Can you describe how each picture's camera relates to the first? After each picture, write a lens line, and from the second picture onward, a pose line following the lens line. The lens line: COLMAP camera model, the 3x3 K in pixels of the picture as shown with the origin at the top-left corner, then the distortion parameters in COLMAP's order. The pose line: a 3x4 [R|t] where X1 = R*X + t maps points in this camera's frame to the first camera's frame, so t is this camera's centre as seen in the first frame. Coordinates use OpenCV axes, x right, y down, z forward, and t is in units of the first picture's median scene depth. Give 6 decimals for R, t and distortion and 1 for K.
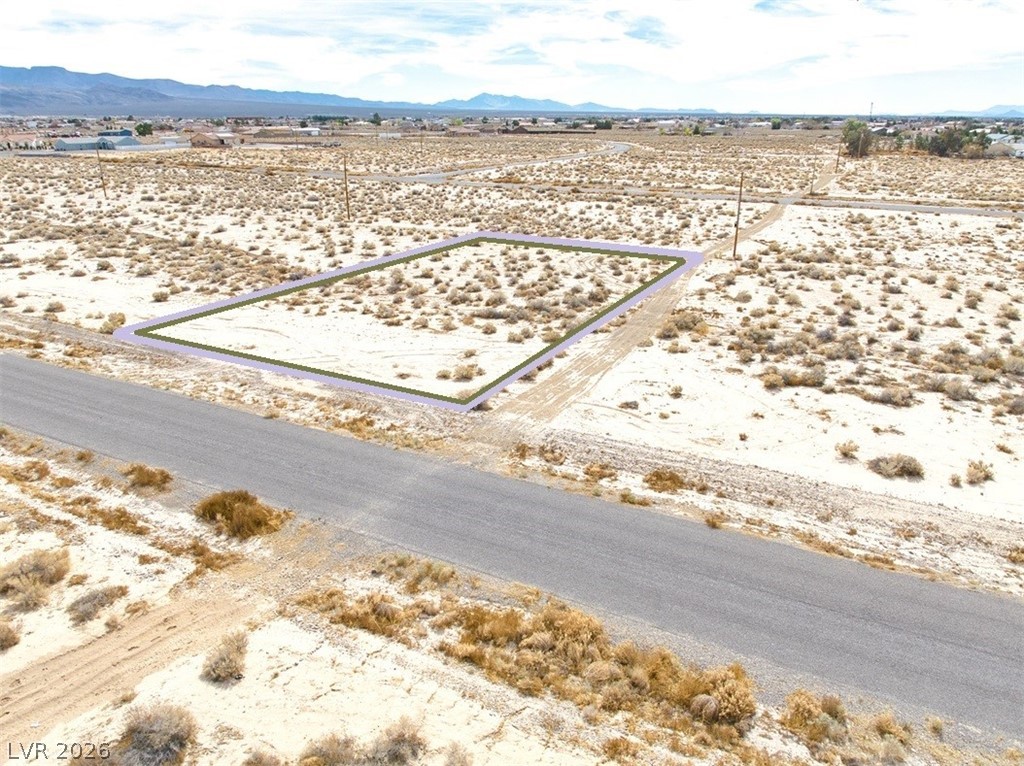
lens RADIAL K [[727.4, 0, 512.8], [0, 727.4, 385.1], [0, 0, 1]] dist [0.022114, -0.044951]
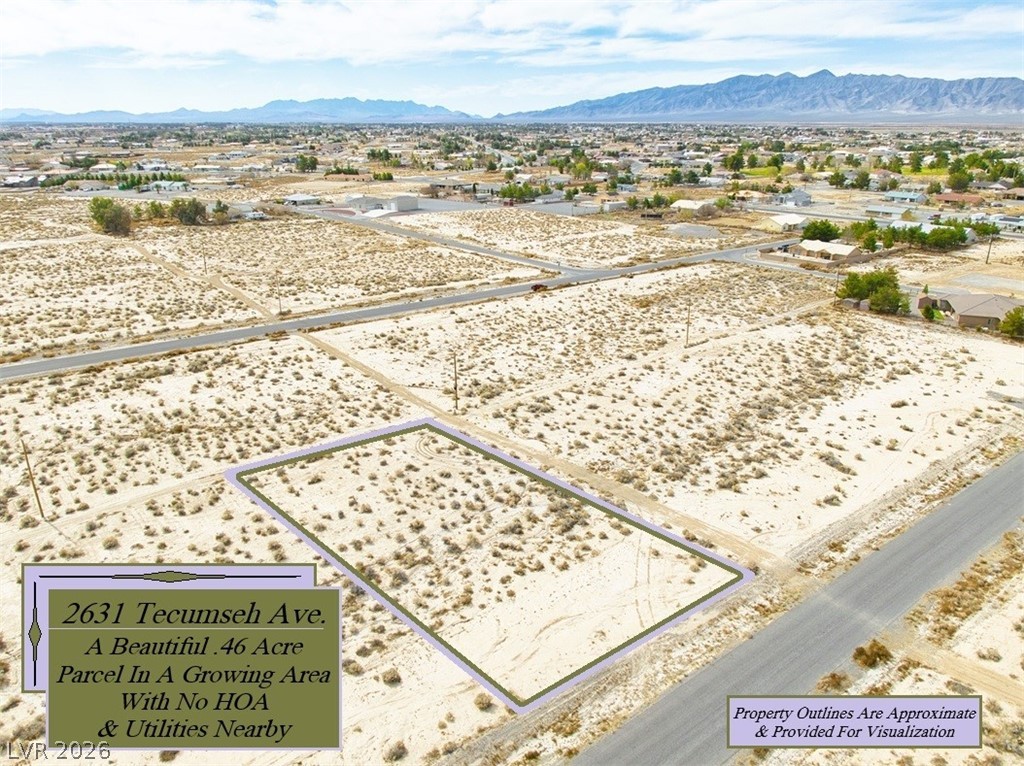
lens RADIAL K [[727.4, 0, 514.3], [0, 727.4, 388.1], [0, 0, 1]] dist [0.022114, -0.044951]
pose [[0.411891, -0.315331, 0.854934, -1.267970], [0.313868, 0.929899, 0.191766, -0.689596], [-0.855472, 0.189350, 0.481990, 0.370460]]
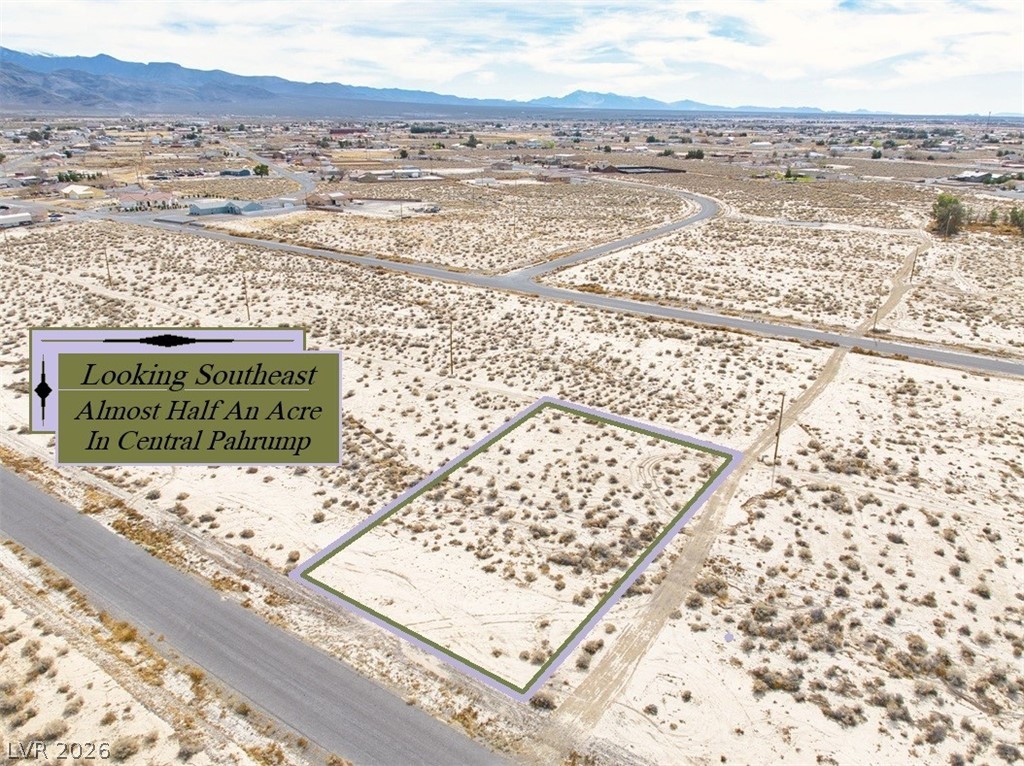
lens RADIAL K [[727.4, 0, 508.8], [0, 727.4, 387.8], [0, 0, 1]] dist [0.022114, -0.044951]
pose [[0.992220, 0.043532, -0.116636, 0.014656], [-0.042732, 0.999043, 0.009357, -0.441078], [0.116932, -0.004300, 0.993131, -0.339132]]
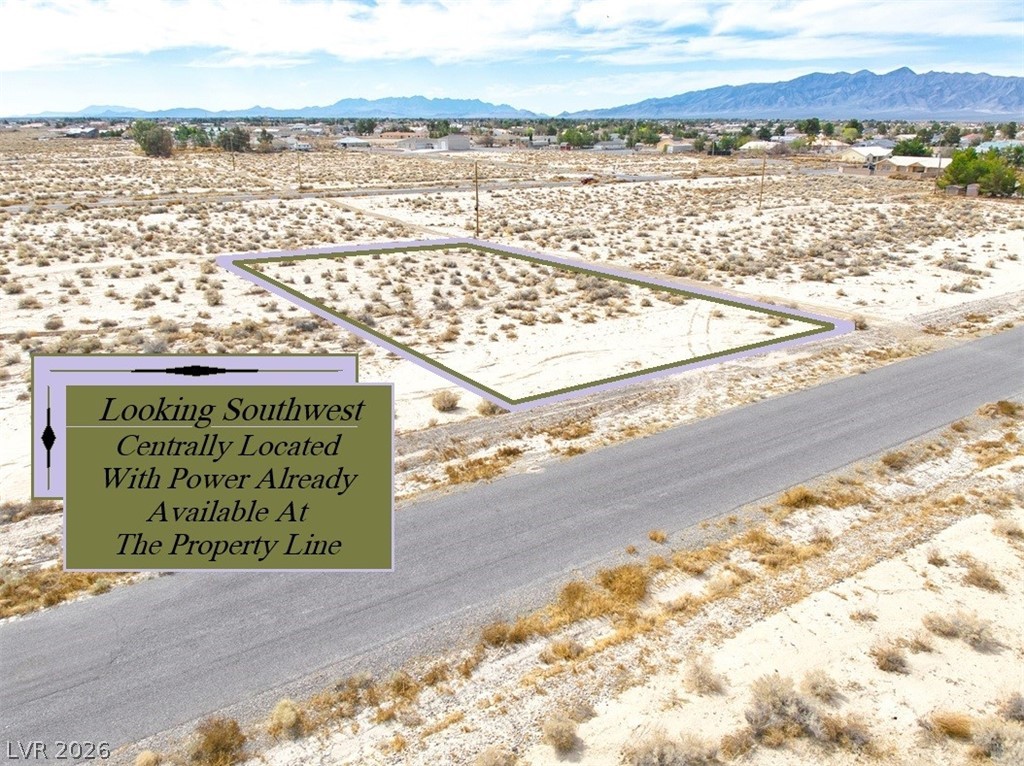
lens RADIAL K [[727.4, 0, 513.6], [0, 727.4, 385.1], [0, 0, 1]] dist [0.022114, -0.044951]
pose [[0.488181, -0.297767, 0.820374, -1.058490], [0.299172, 0.940138, 0.163208, -0.196264], [-0.819863, 0.165758, 0.548041, 0.568144]]
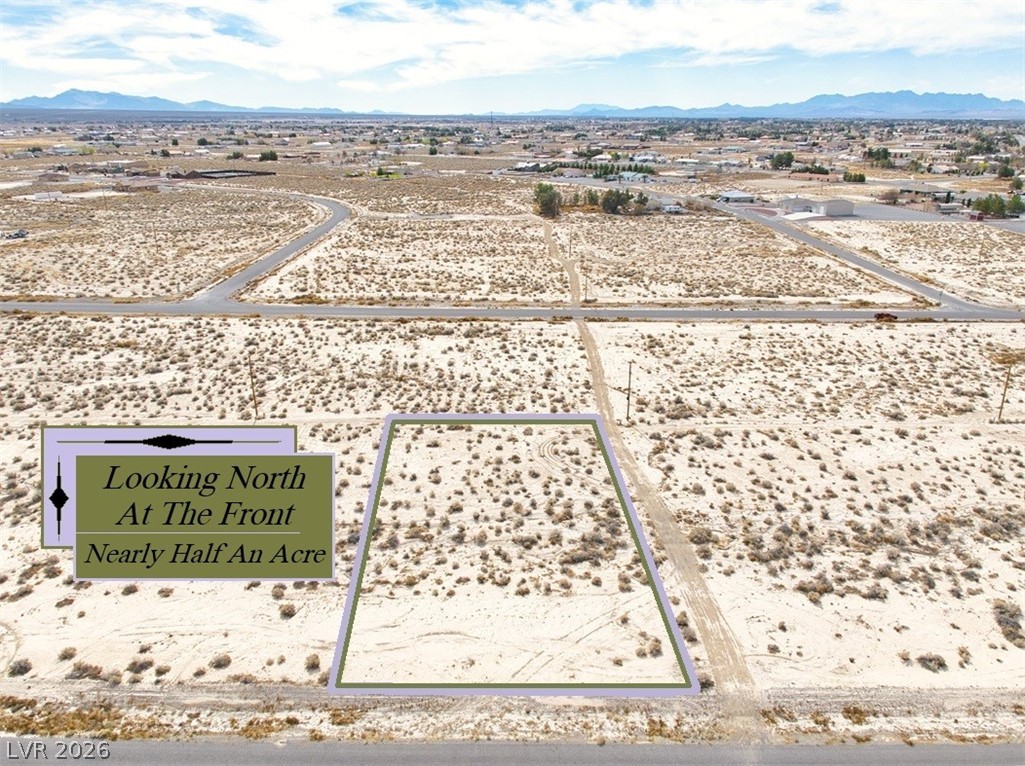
lens RADIAL K [[728.1, 0, 513.4], [0, 728.1, 393.2], [0, 0, 1]] dist [0.022114, -0.044951]
pose [[0.889383, -0.164578, 0.426511, -0.675701], [0.159382, 0.986043, 0.048133, -0.499722], [-0.428480, 0.025170, 0.903201, -0.158329]]
